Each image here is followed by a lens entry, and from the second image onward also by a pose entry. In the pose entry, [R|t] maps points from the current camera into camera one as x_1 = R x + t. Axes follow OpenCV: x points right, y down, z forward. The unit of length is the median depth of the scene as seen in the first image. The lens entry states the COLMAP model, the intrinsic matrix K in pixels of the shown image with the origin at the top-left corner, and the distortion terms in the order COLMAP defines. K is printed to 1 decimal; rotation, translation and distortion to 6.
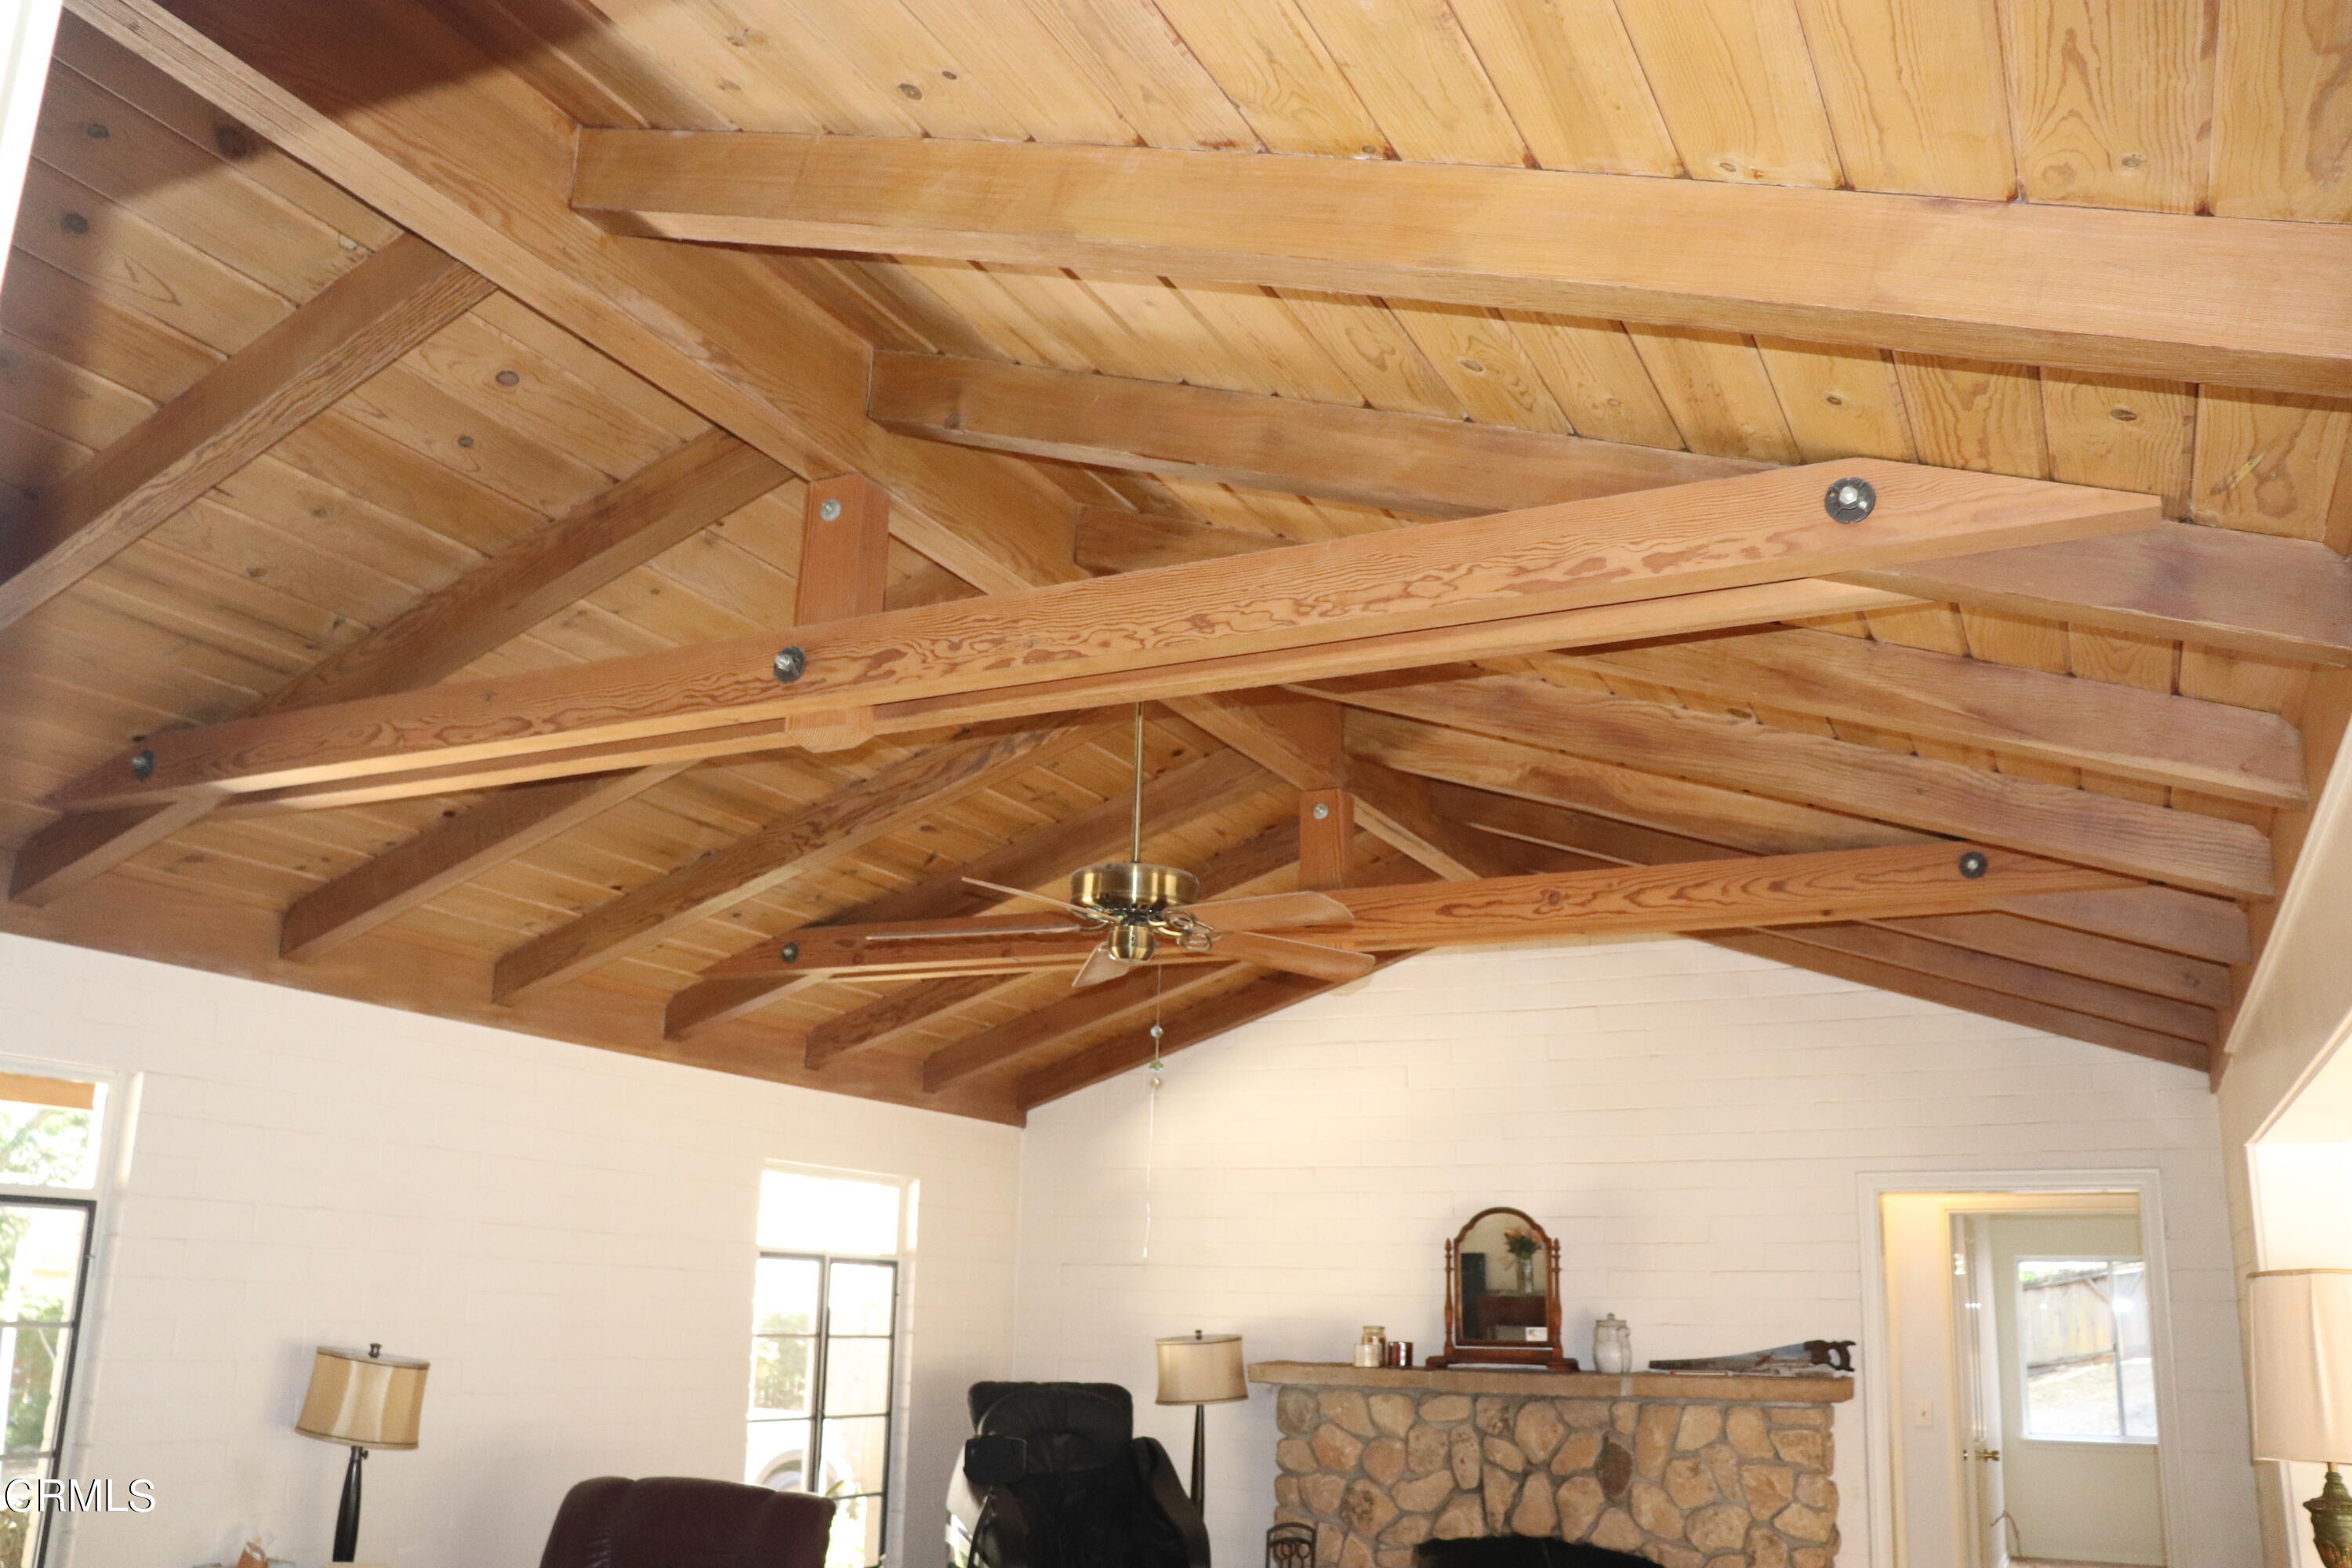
lens RADIAL K [[1946.7, 0, 1158.7], [0, 1946.7, 788.7], [0, 0, 1]] dist [-0.184676, 0.172028]
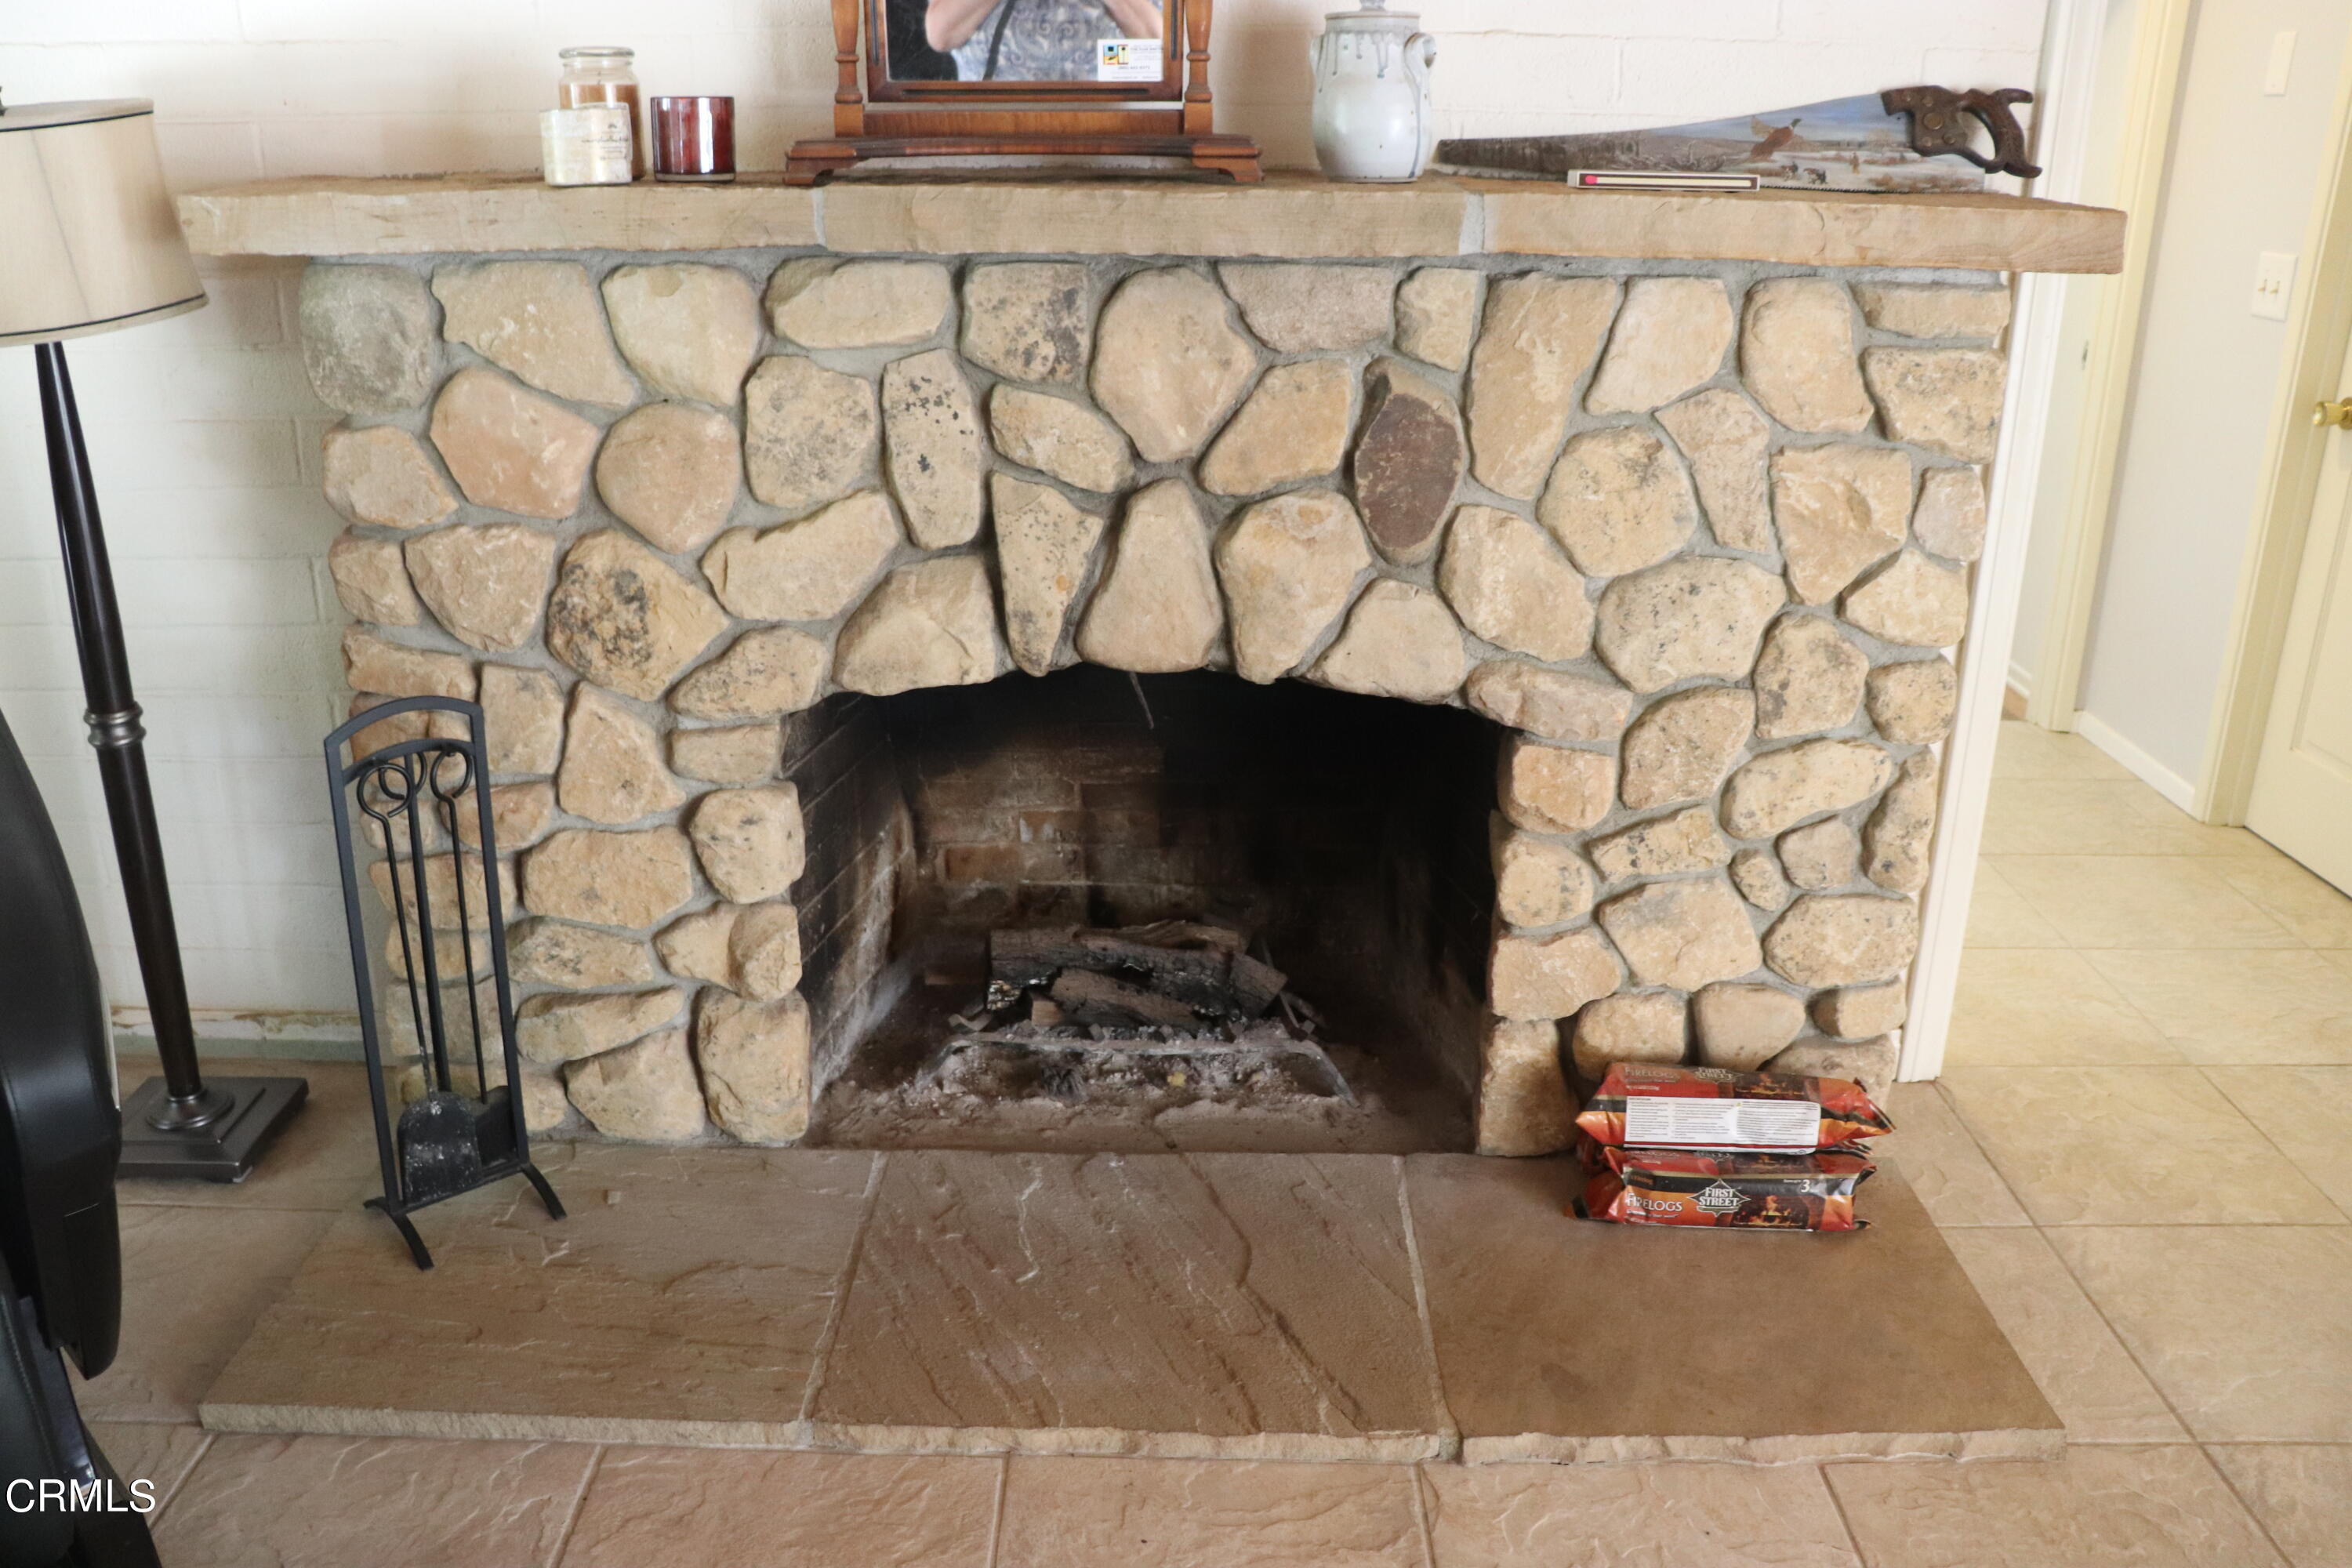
lens RADIAL K [[1941.1, 0, 1155.6], [0, 1941.1, 803.3], [0, 0, 1]] dist [-0.181196, 0.163249]
pose [[0.901265, -0.173577, 0.396980, 0.056335], [-0.090645, 0.820427, 0.564519, 0.215924], [-0.423681, -0.544766, 0.723688, 0.725594]]
